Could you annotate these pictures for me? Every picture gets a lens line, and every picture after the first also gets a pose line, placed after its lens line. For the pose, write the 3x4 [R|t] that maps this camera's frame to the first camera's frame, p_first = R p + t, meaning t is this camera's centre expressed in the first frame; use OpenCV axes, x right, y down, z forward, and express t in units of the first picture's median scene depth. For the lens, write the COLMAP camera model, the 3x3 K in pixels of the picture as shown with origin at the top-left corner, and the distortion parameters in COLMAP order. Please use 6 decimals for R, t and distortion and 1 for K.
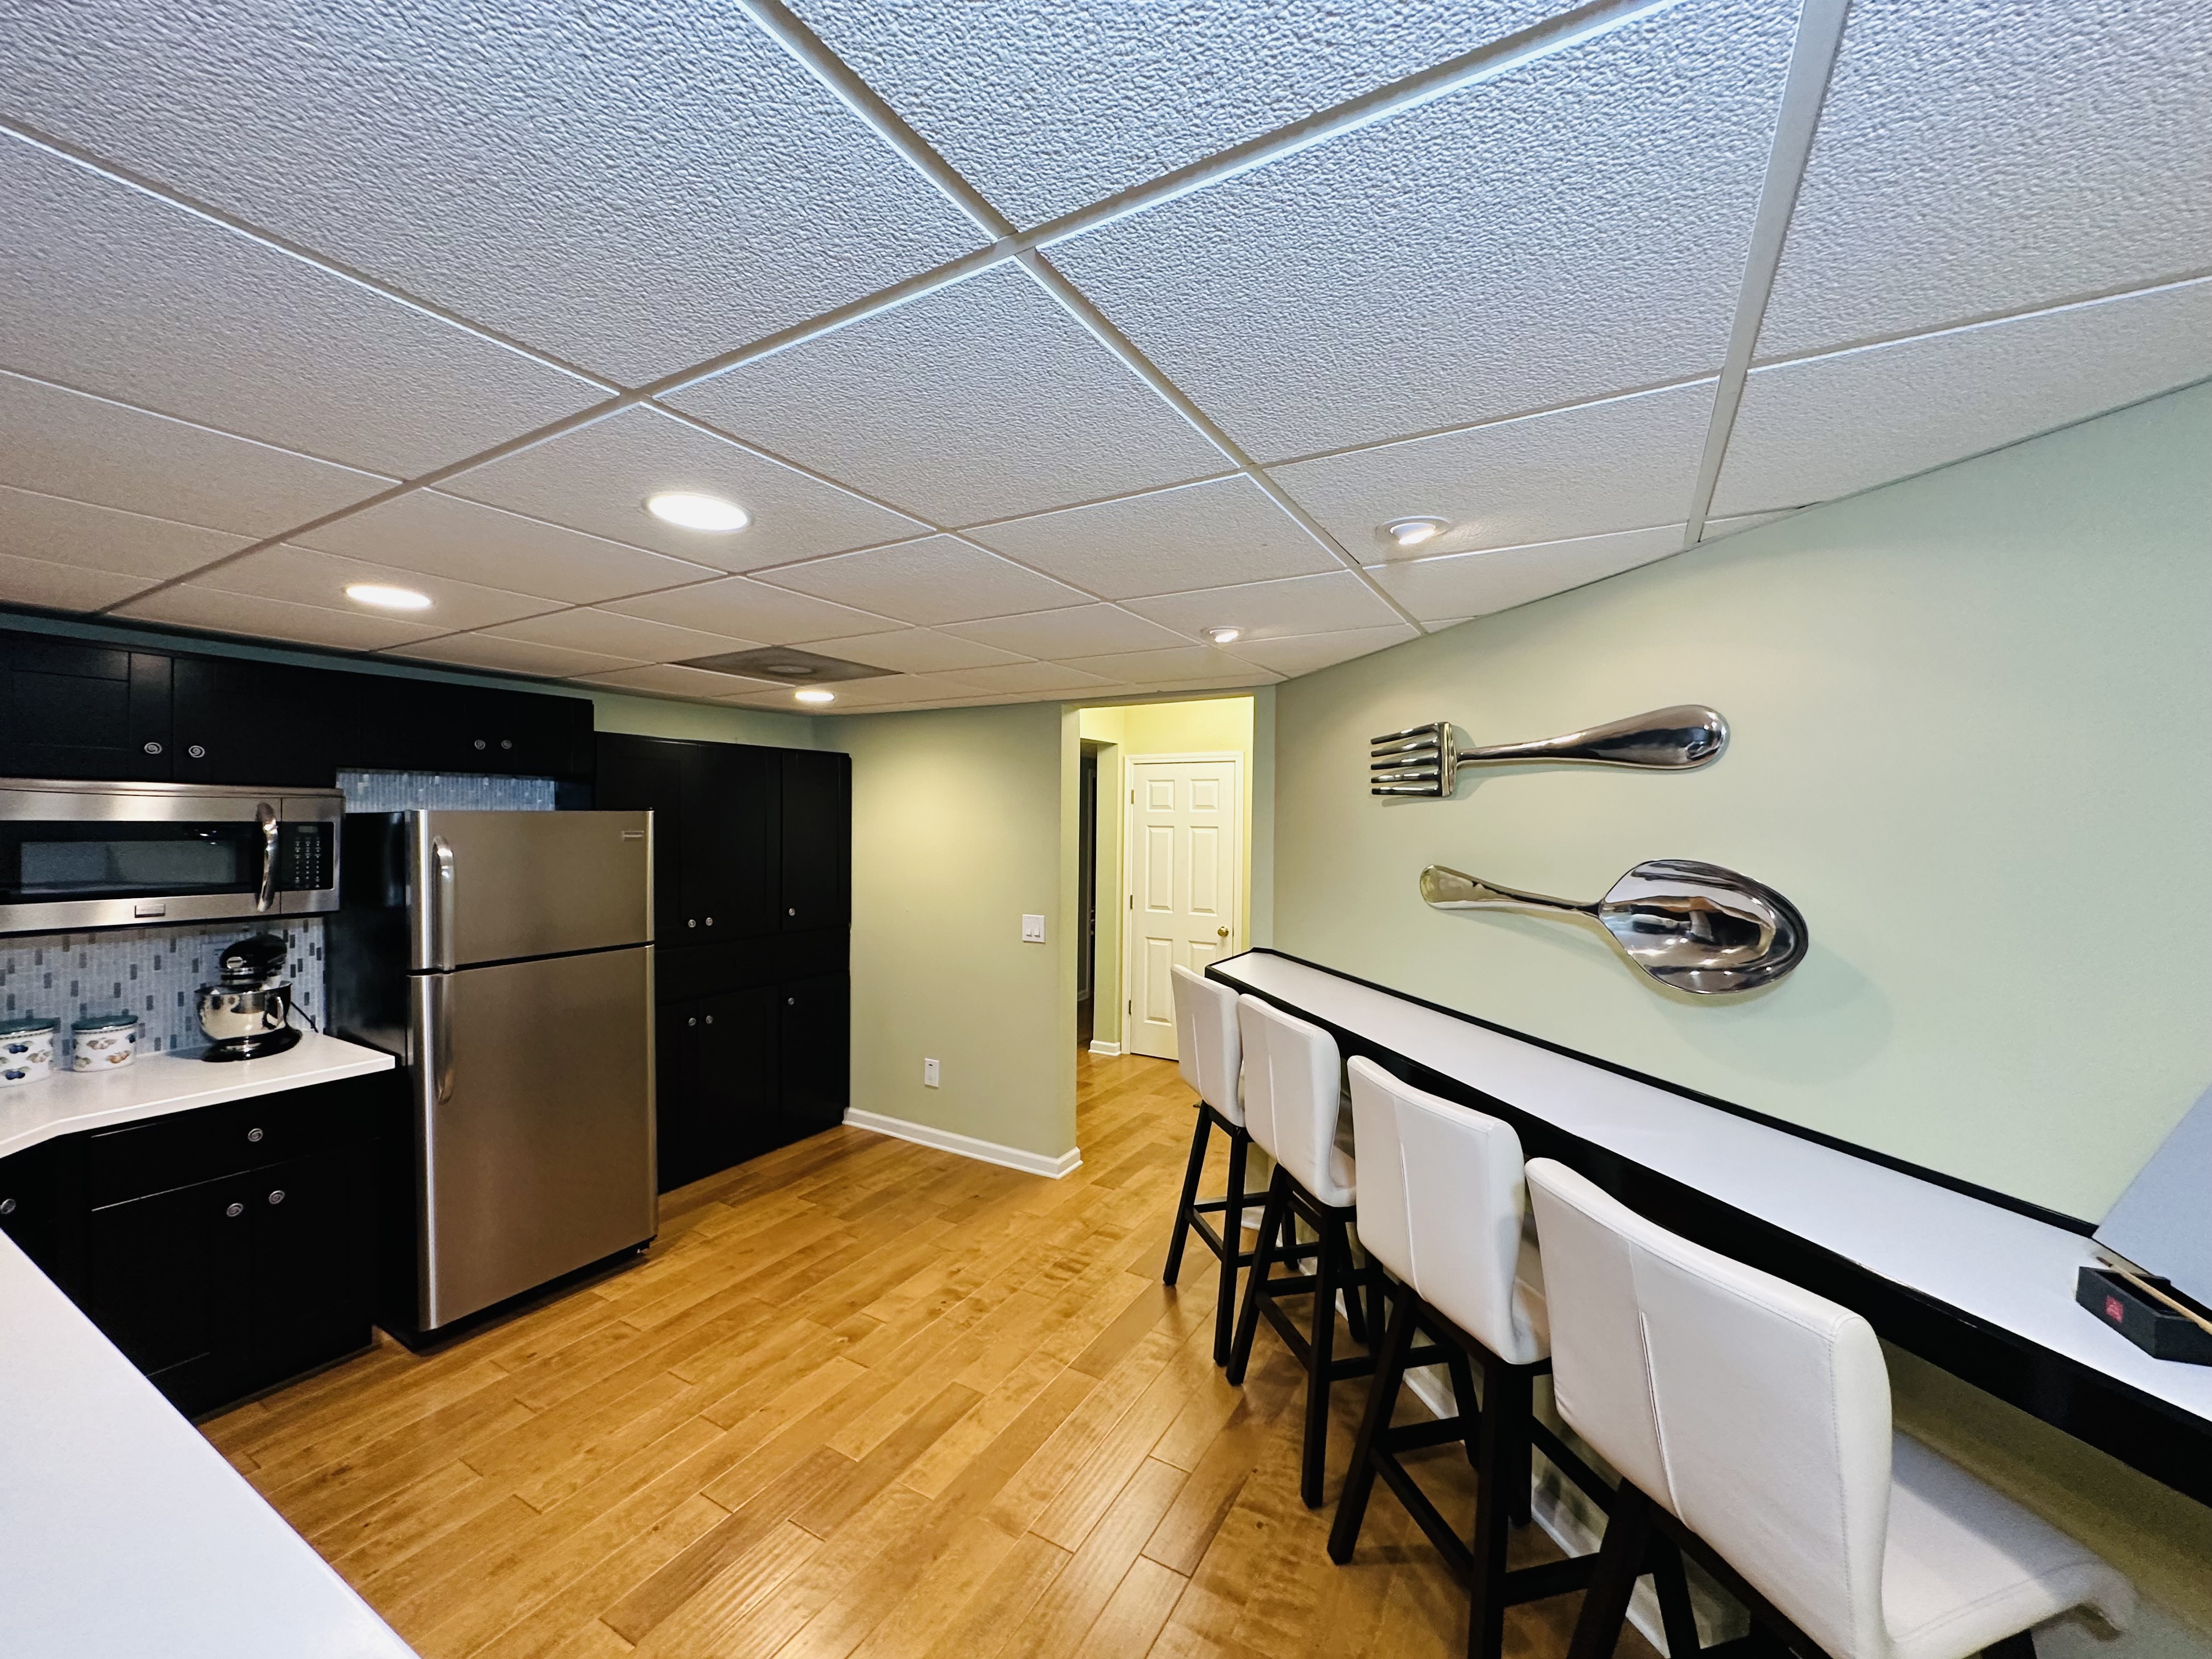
lens RADIAL K [[884.1, 0, 1101.1], [0, 884.1, 833.6], [0, 0, 1]] dist [-0.001505, 0.000159]
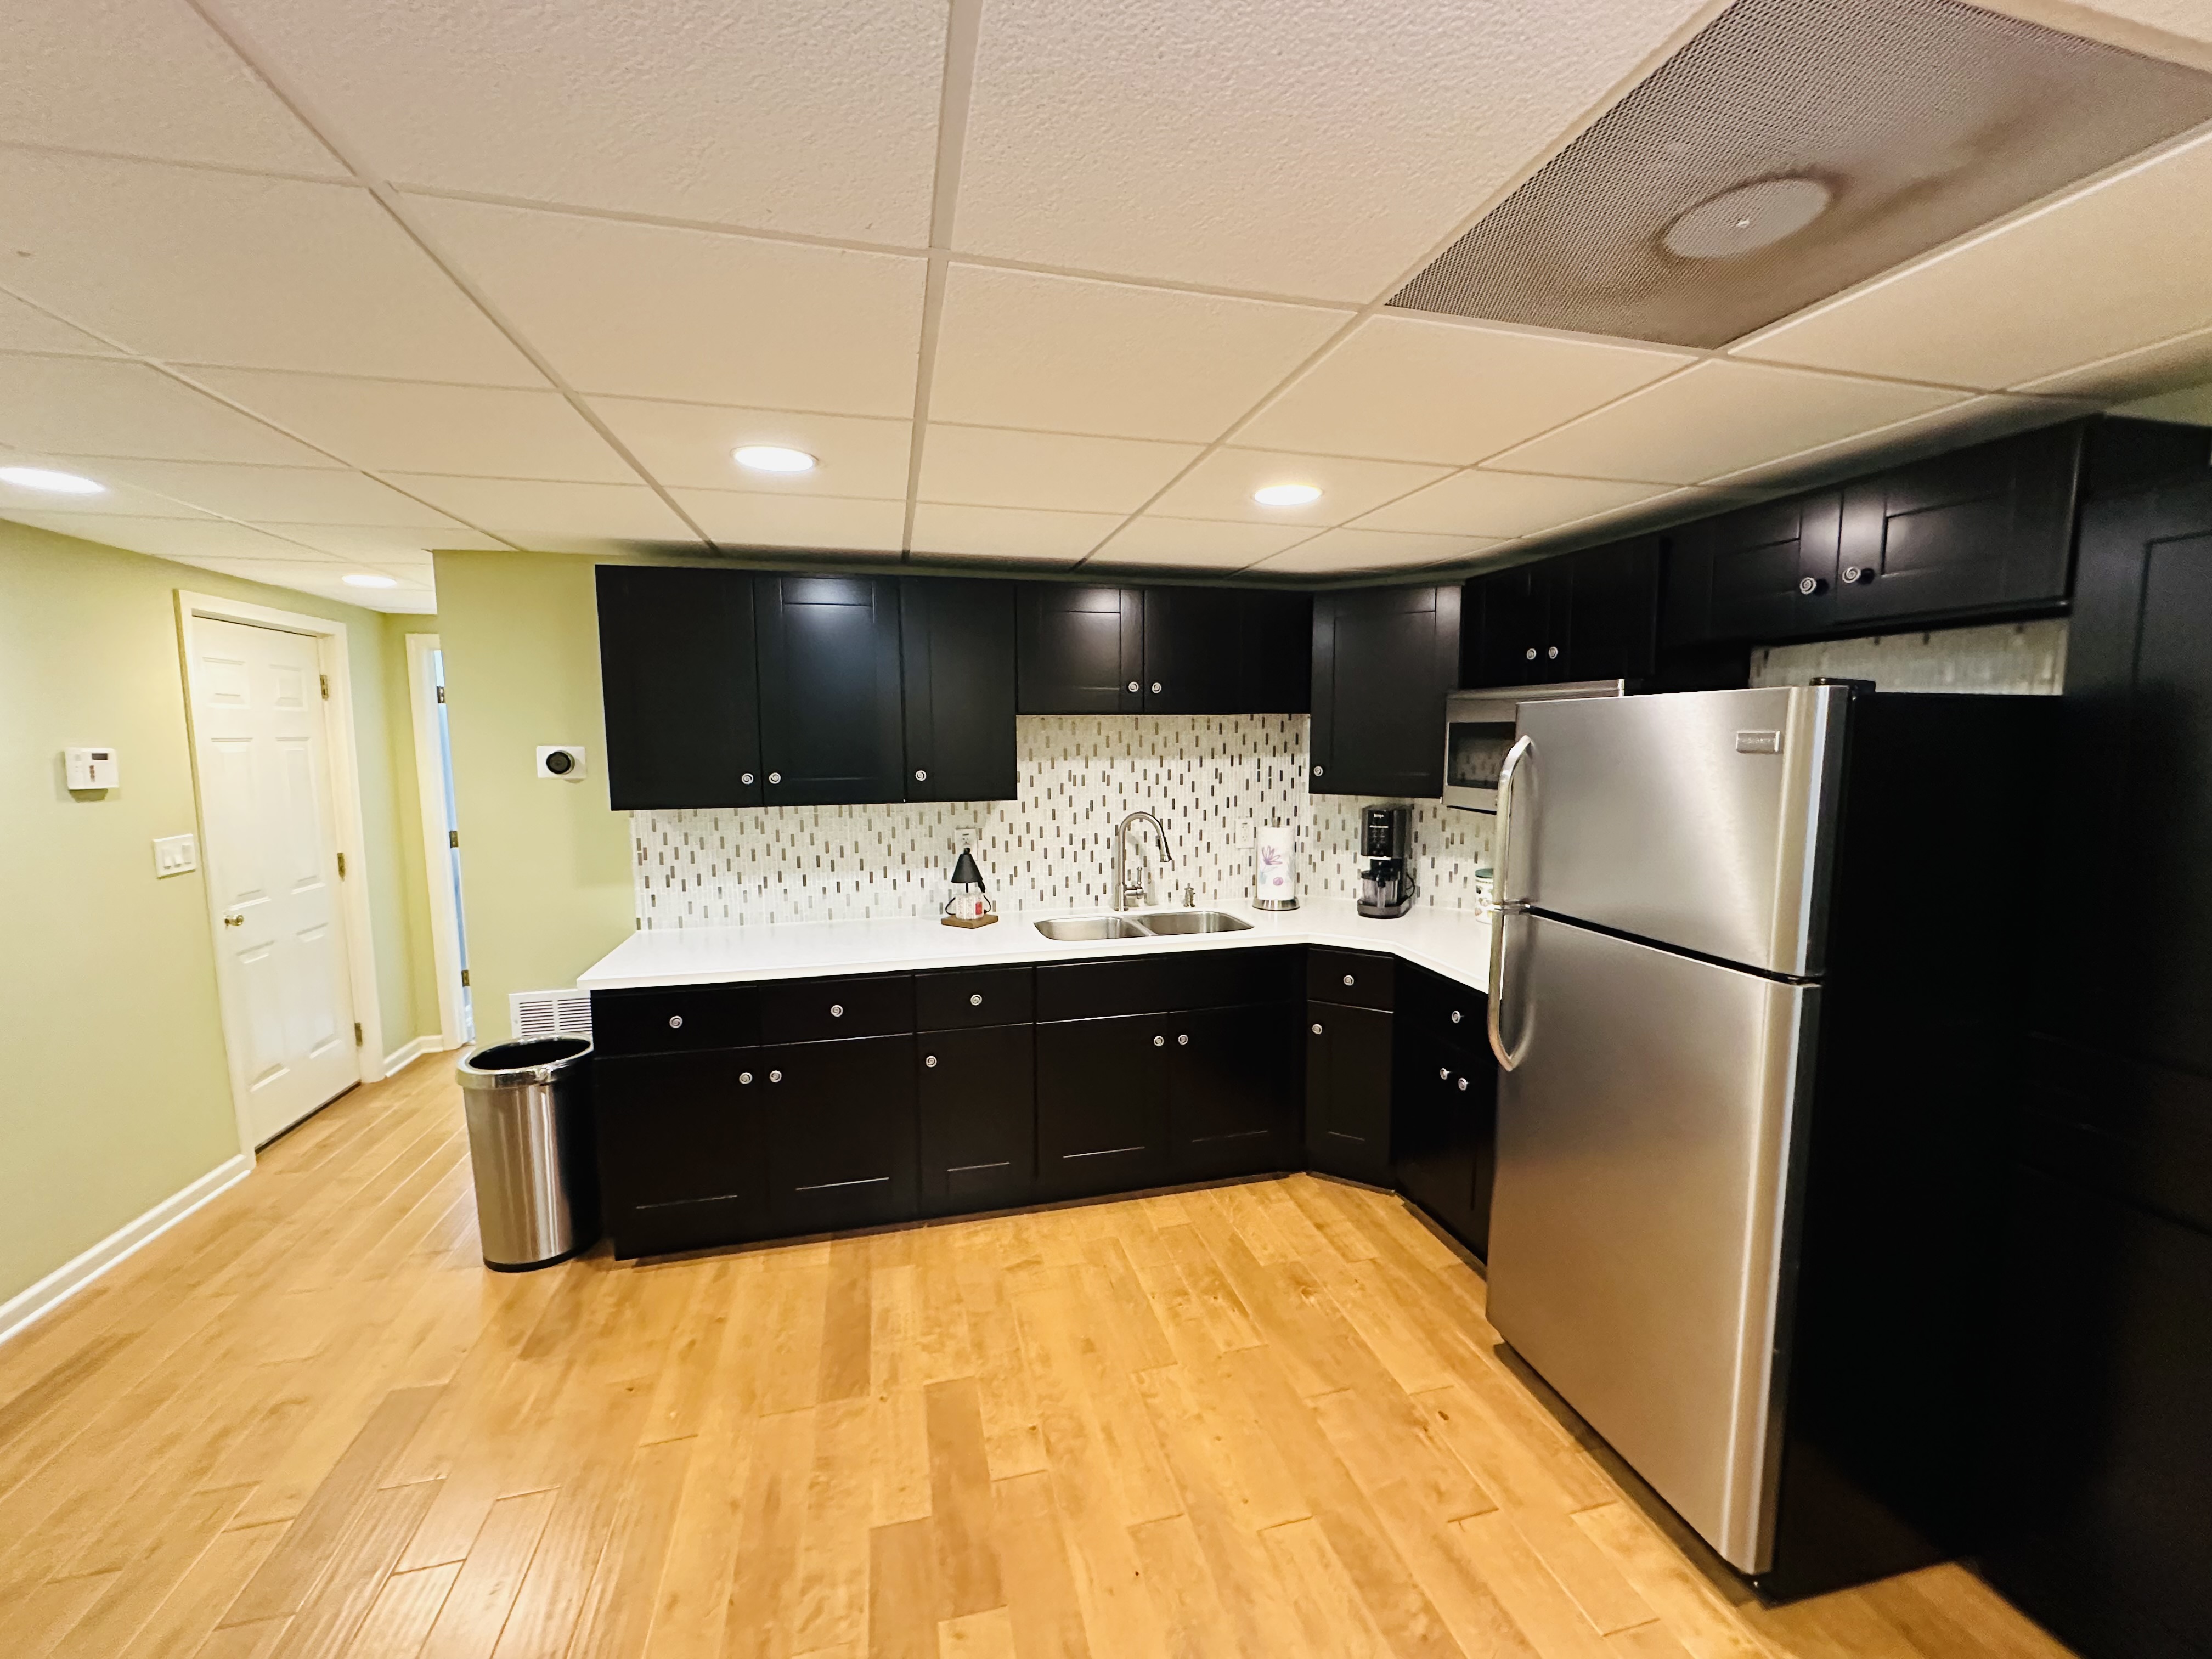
lens RADIAL K [[884.1, 0, 1105.3], [0, 884.1, 828.8], [0, 0, 1]] dist [-0.001505, 0.000159]
pose [[-0.715824, 0.076819, -0.694043, 0.061027], [-0.008197, 0.992937, 0.118356, -0.006772], [0.698233, 0.090411, -0.710138, 1.267073]]
